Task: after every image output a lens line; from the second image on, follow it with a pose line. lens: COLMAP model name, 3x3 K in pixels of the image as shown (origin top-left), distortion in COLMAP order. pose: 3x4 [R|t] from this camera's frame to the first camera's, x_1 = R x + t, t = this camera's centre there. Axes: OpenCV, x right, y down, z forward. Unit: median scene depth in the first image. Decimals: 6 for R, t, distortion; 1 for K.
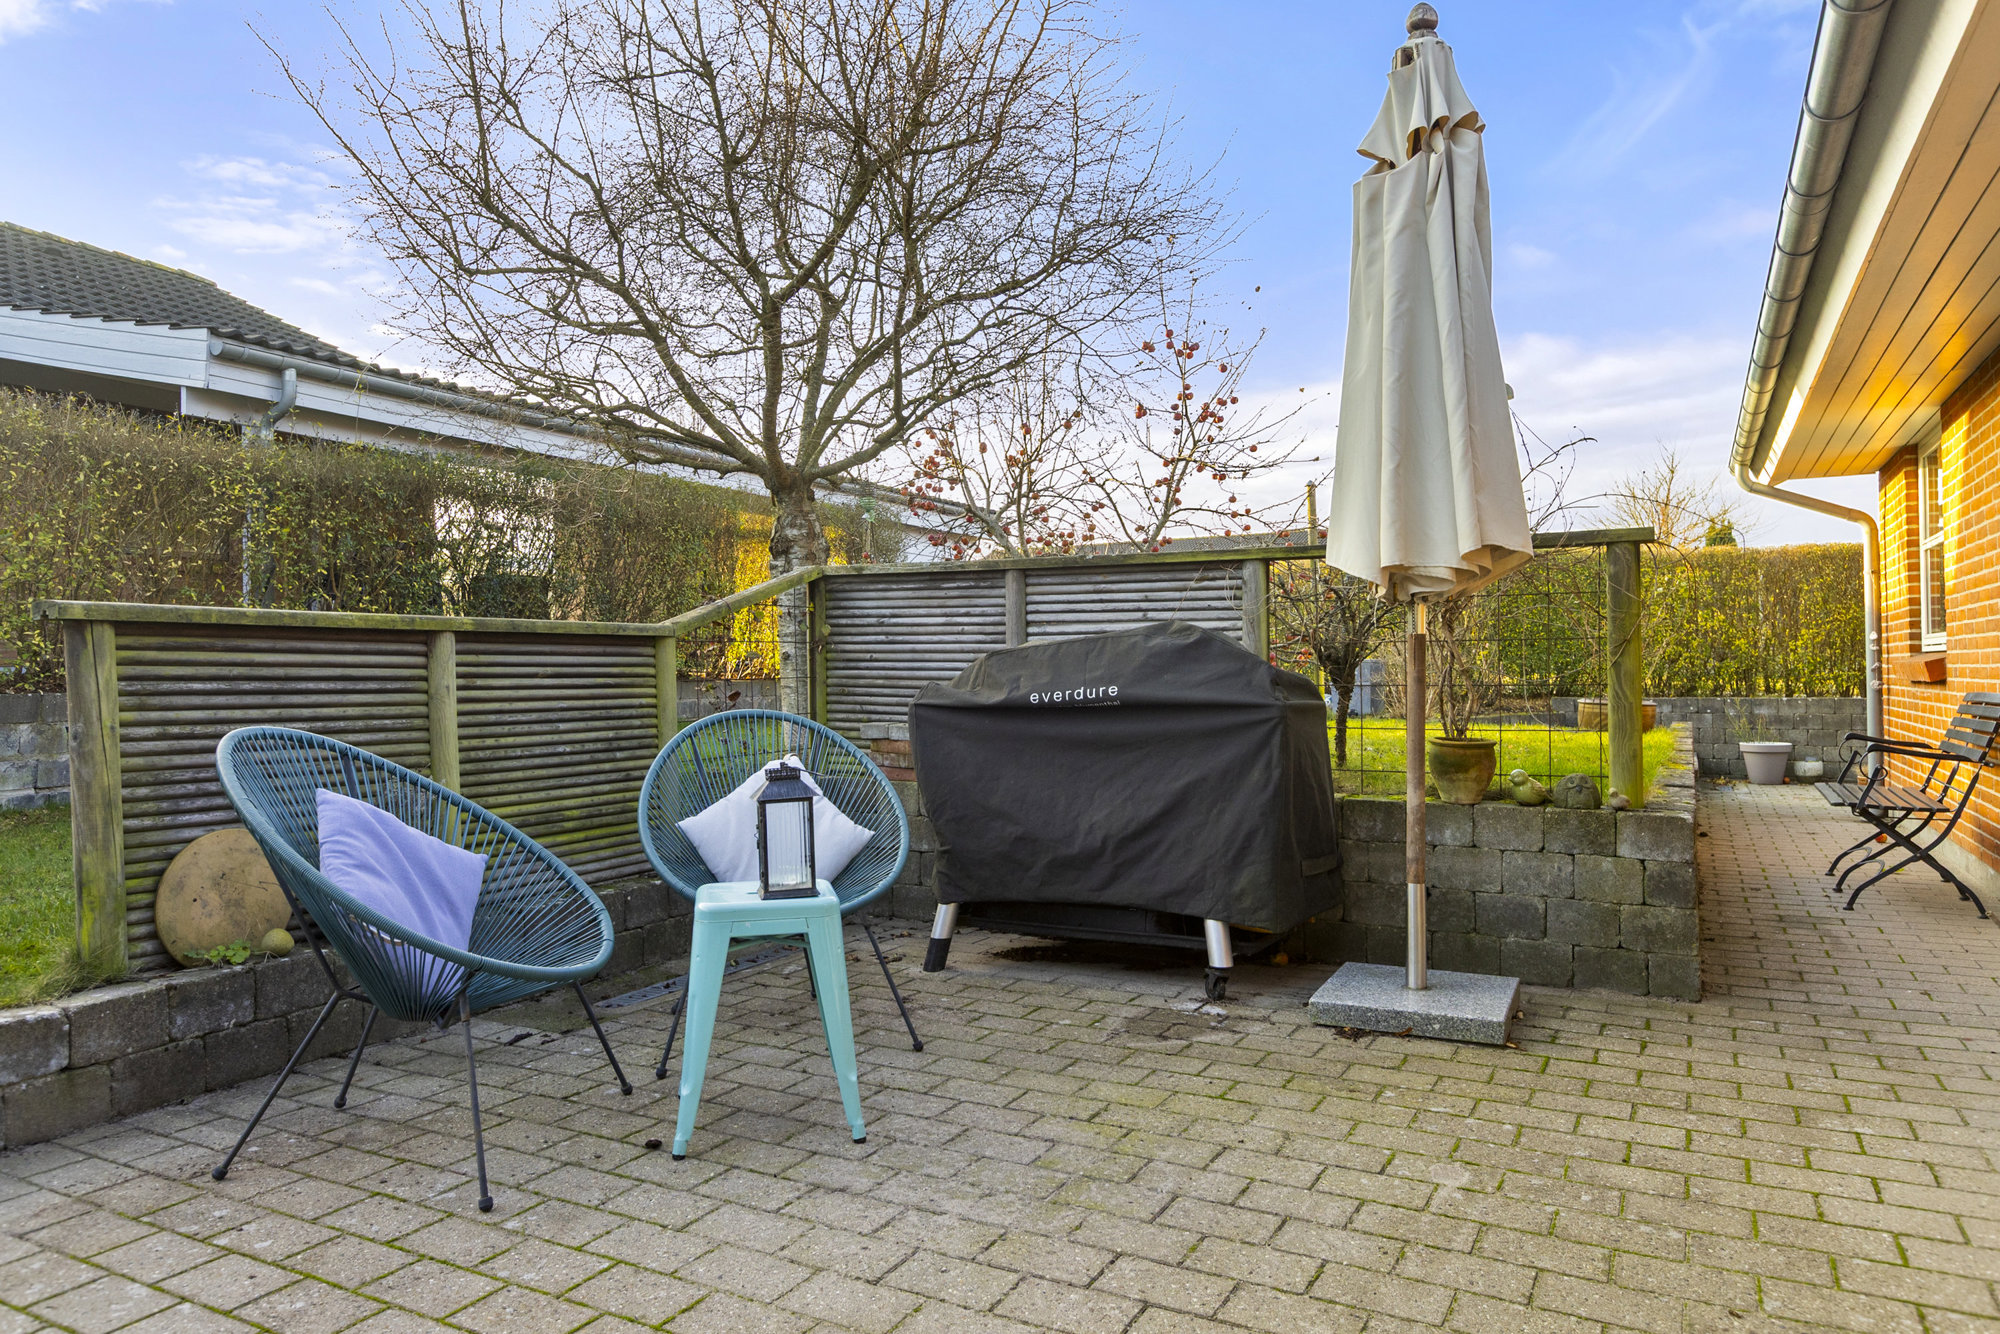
lens RADIAL K [[1292.2, 0, 1000.0], [0, 1292.2, 667.0], [0, 0, 1]] dist [-0.000940, -0.001932]
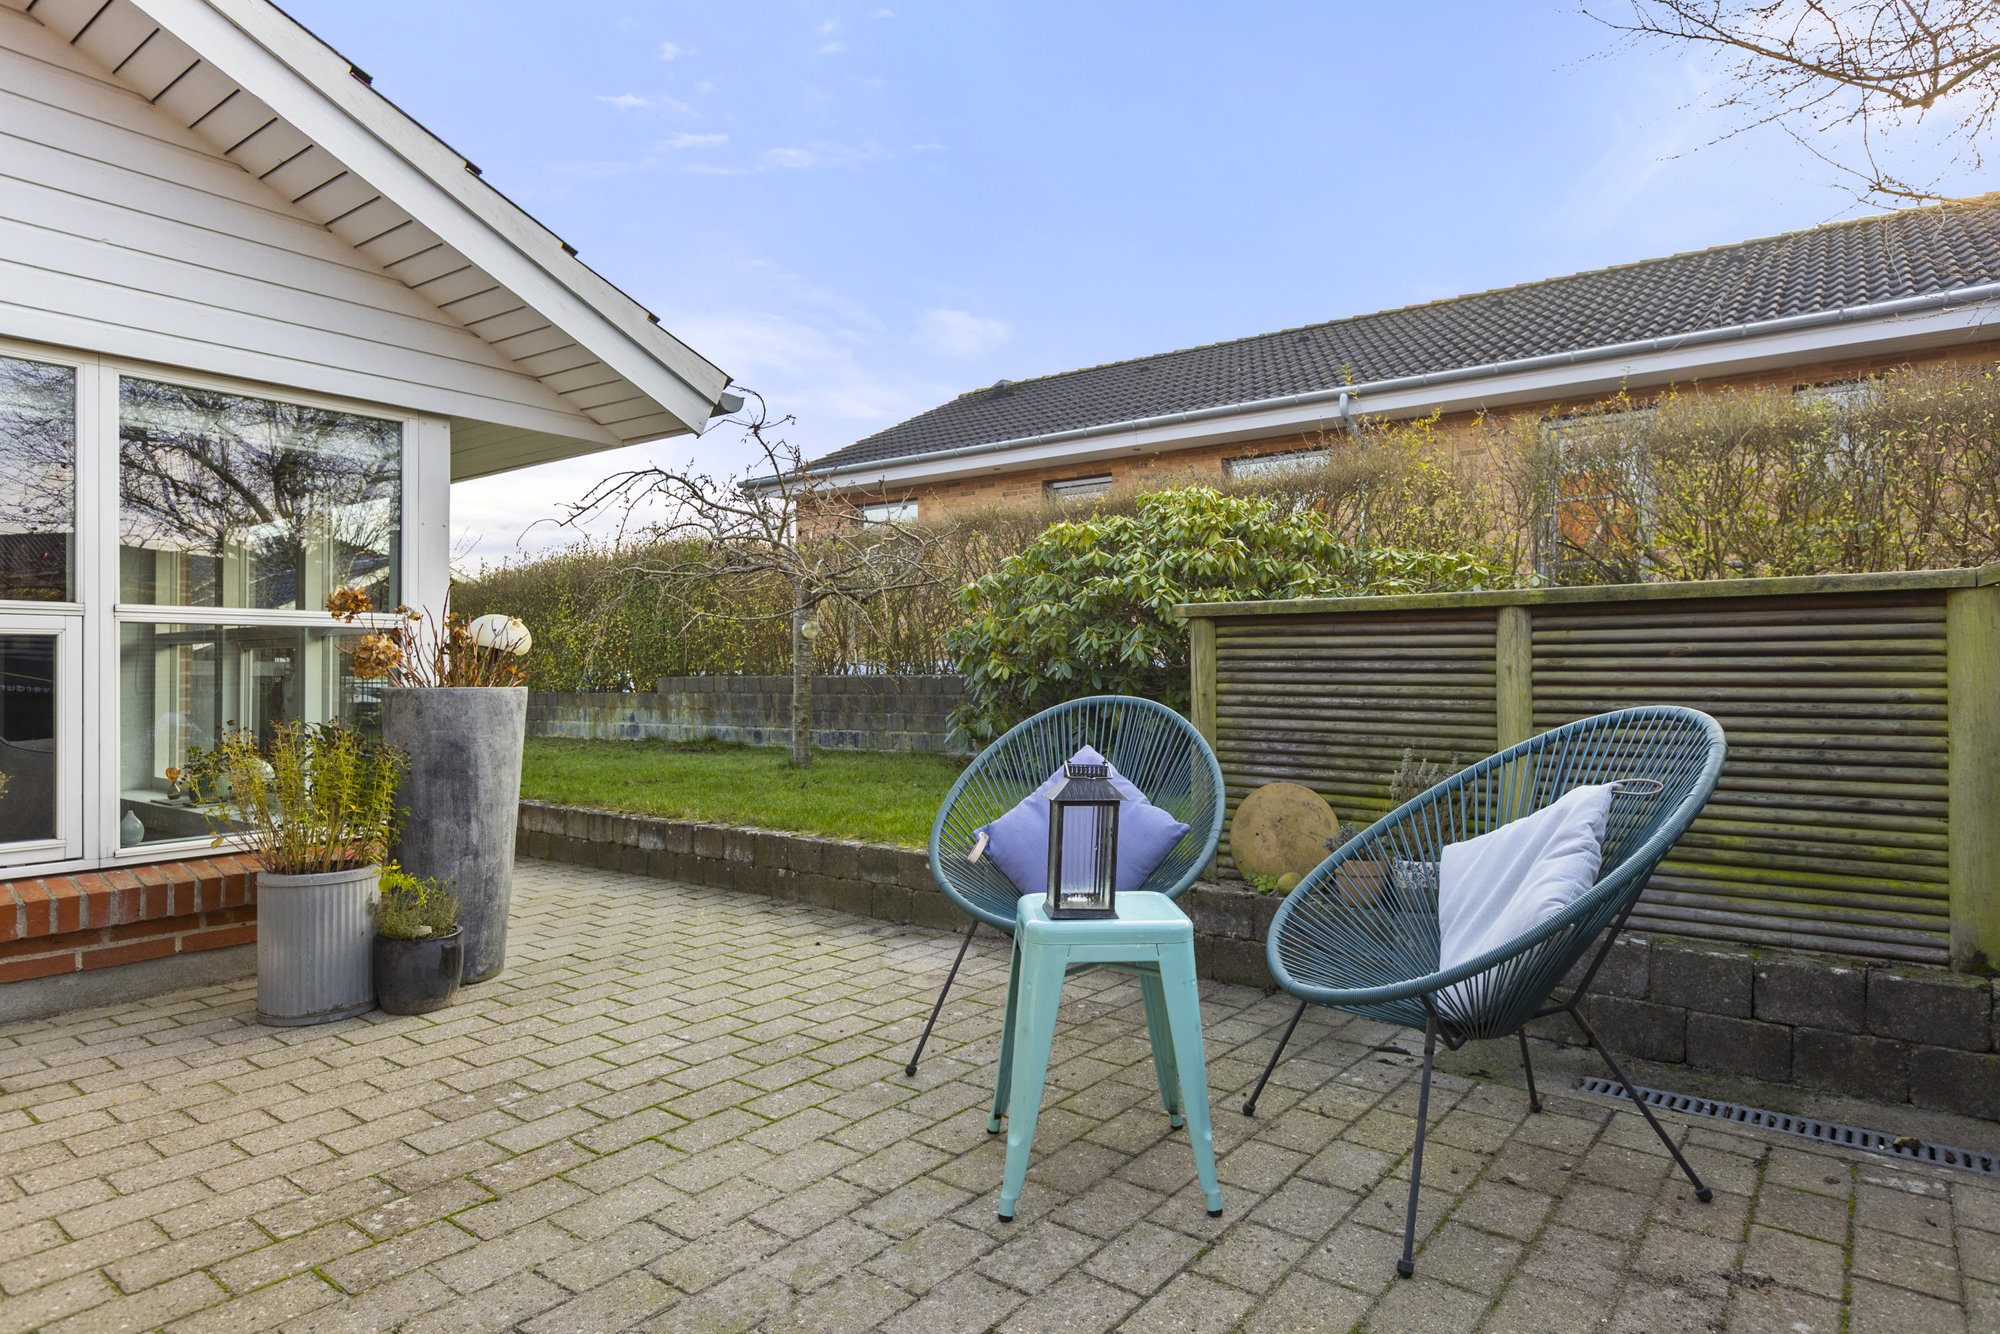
lens RADIAL K [[1127.3, 0, 1000.0], [0, 1127.3, 667.0], [0, 0, 1]] dist [0.005124, 0.000587]
pose [[-0.167626, 0.006969, -0.985826, 0.502414], [0.010698, 0.999929, 0.005250, 0.008708], [0.985793, -0.009666, -0.167688, 0.935897]]
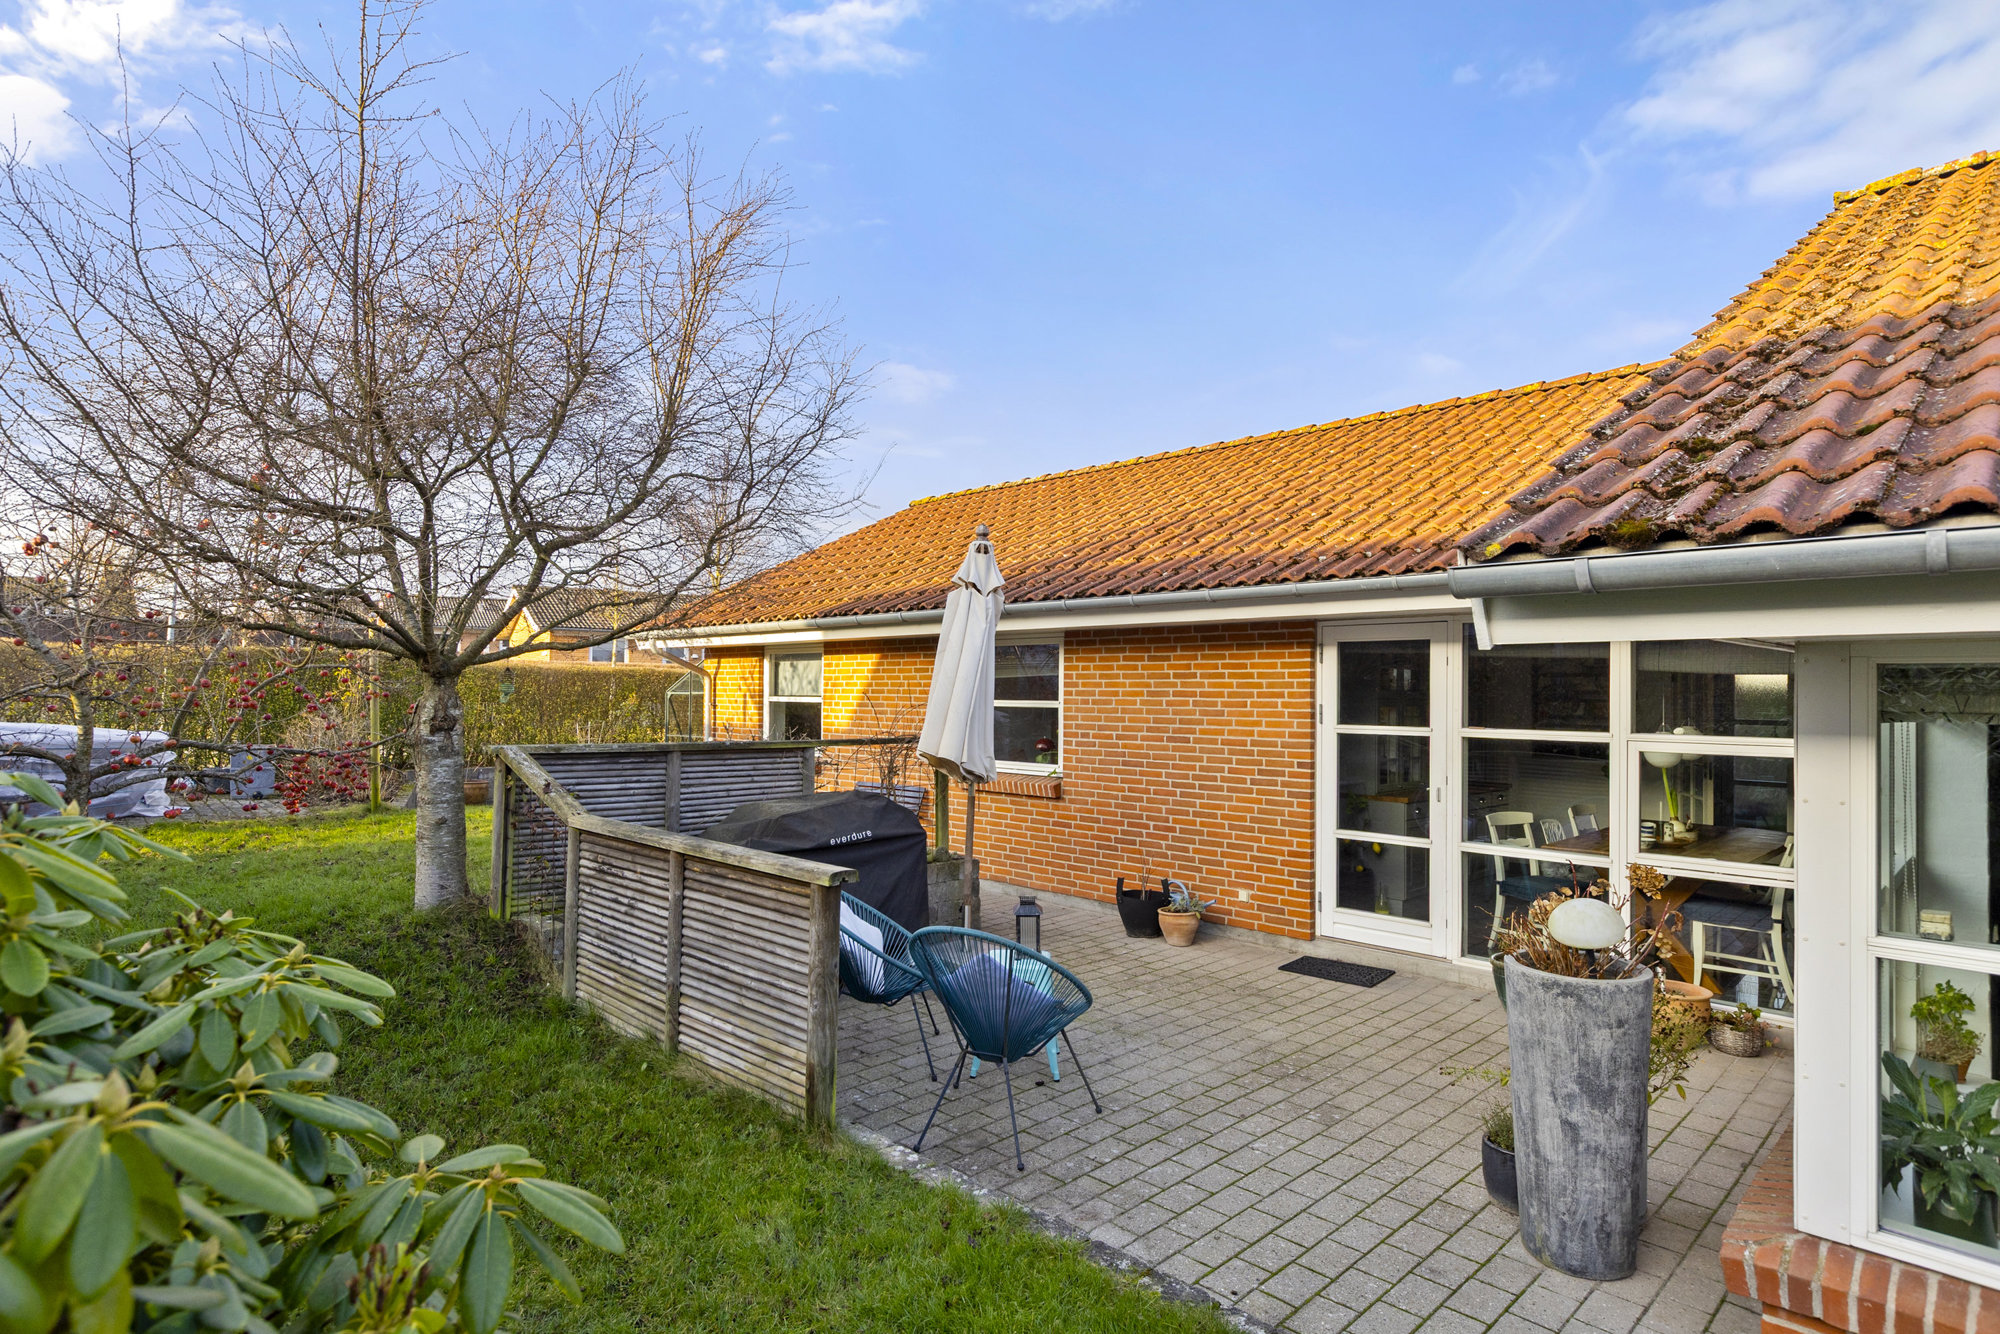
lens RADIAL K [[1060.5, 0, 1000.0], [0, 1060.5, 667.0], [0, 0, 1]] dist [-0.002862, -0.000113]
pose [[0.281406, 0.033263, 0.959012, -1.650318], [-0.016877, 0.999416, -0.029712, -0.221203], [-0.959440, -0.007824, 0.281803, 0.474999]]
